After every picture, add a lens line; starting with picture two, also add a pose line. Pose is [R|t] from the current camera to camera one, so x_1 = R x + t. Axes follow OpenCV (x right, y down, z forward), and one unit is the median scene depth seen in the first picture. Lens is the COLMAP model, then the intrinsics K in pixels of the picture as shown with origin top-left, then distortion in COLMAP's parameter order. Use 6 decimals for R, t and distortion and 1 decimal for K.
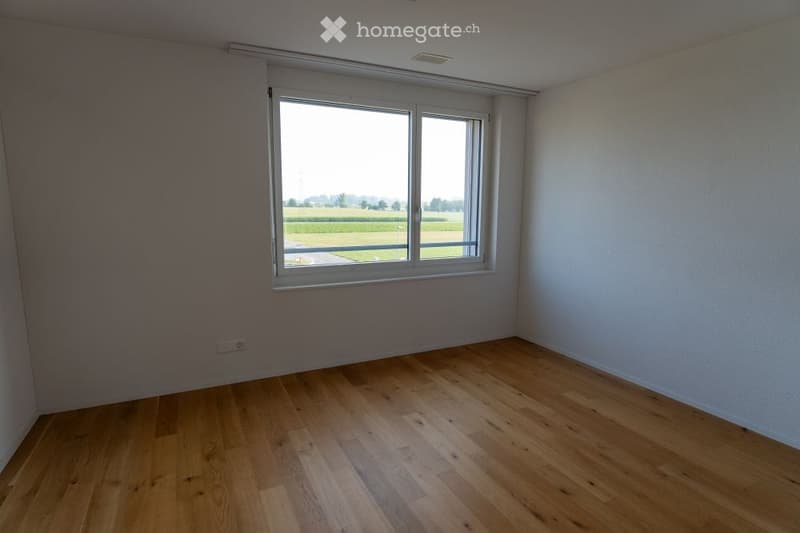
lens RADIAL K [[432.4, 0, 400.0], [0, 432.4, 266.5], [0, 0, 1]] dist [-0.026948, 0.009069]
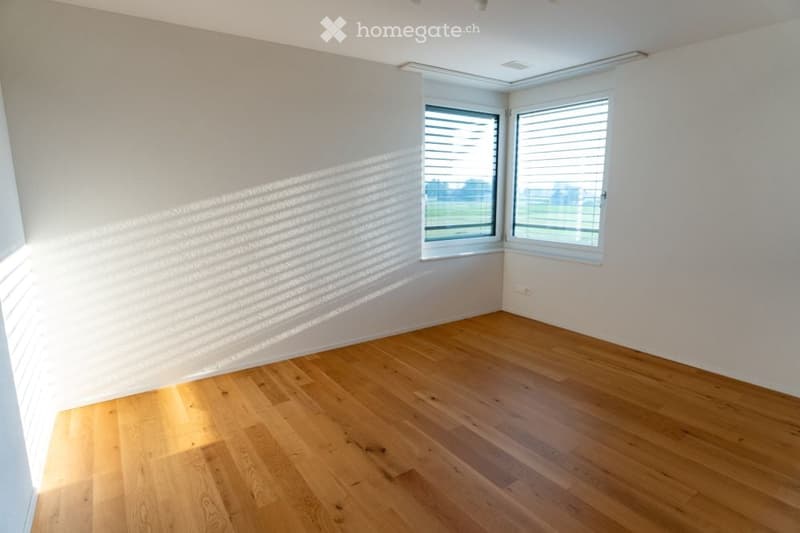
lens RADIAL K [[432.4, 0, 400.0], [0, 432.4, 266.5], [0, 0, 1]] dist [-0.026948, 0.009069]
pose [[0.993510, -0.030571, 0.109561, -0.178707], [0.026802, 0.999003, 0.035715, 0.008409], [-0.110543, -0.032547, 0.993338, -0.082938]]
